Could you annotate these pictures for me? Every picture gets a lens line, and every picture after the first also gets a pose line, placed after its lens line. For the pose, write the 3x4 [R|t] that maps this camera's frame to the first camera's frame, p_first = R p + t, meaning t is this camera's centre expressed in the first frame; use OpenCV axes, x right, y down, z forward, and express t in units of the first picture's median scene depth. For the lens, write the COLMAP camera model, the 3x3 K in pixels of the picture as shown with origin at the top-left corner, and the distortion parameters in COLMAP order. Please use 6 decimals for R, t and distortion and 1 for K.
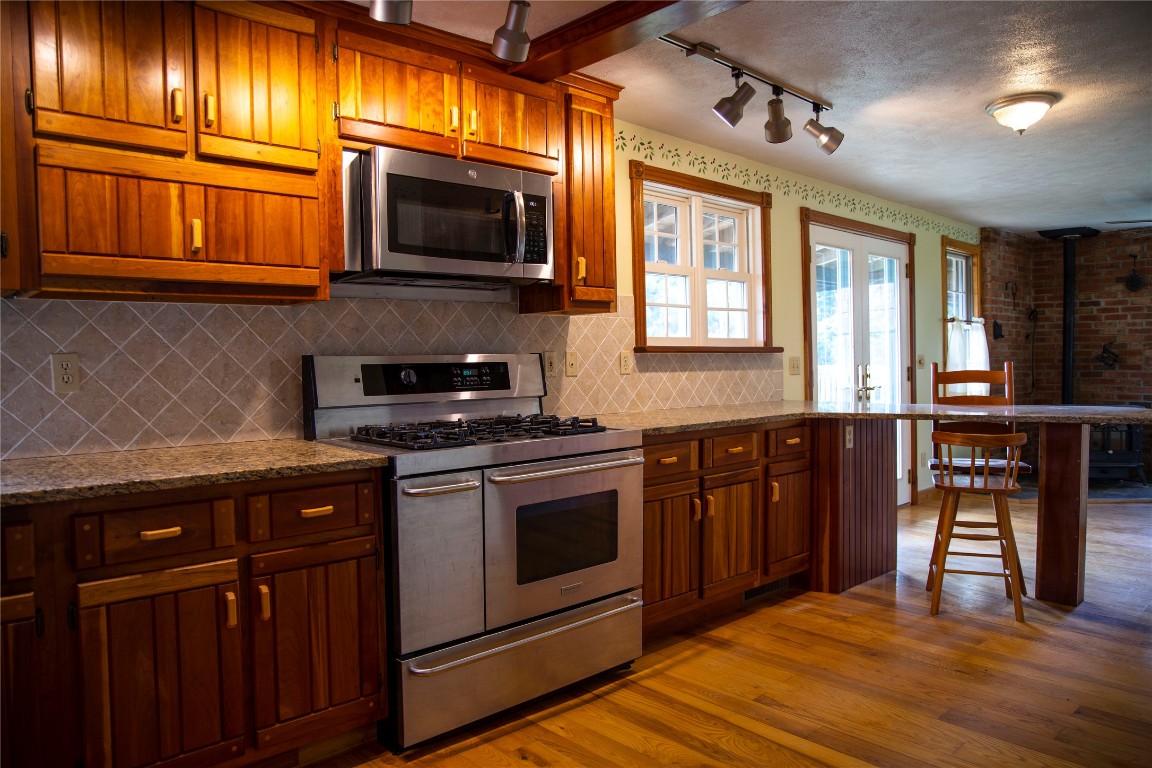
lens RADIAL K [[784.3, 0, 574.8], [0, 784.3, 391.2], [0, 0, 1]] dist [-0.059377, 0.023407]
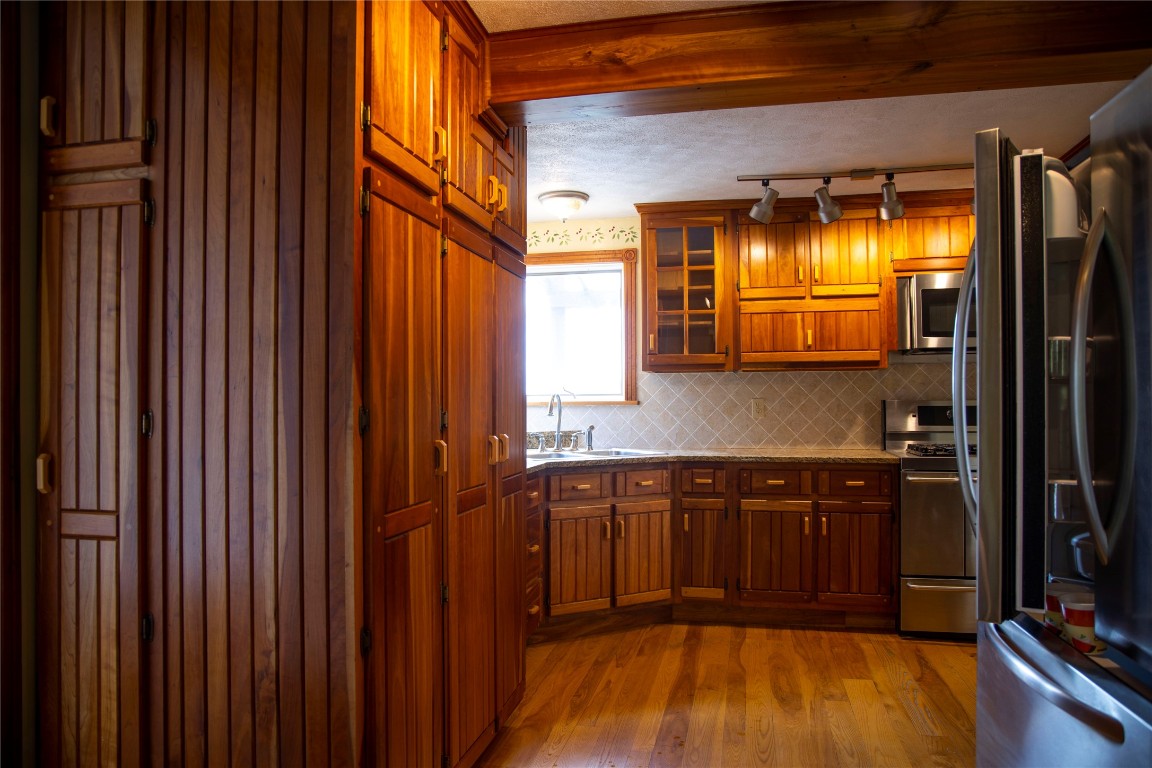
lens RADIAL K [[784.3, 0, 576.3], [0, 784.3, 388.5], [0, 0, 1]] dist [-0.059377, 0.023407]
pose [[0.569526, -0.008229, -0.821932, 0.809967], [-0.041506, 0.998386, -0.038756, 0.026632], [0.820925, 0.056188, 0.568266, -0.609999]]
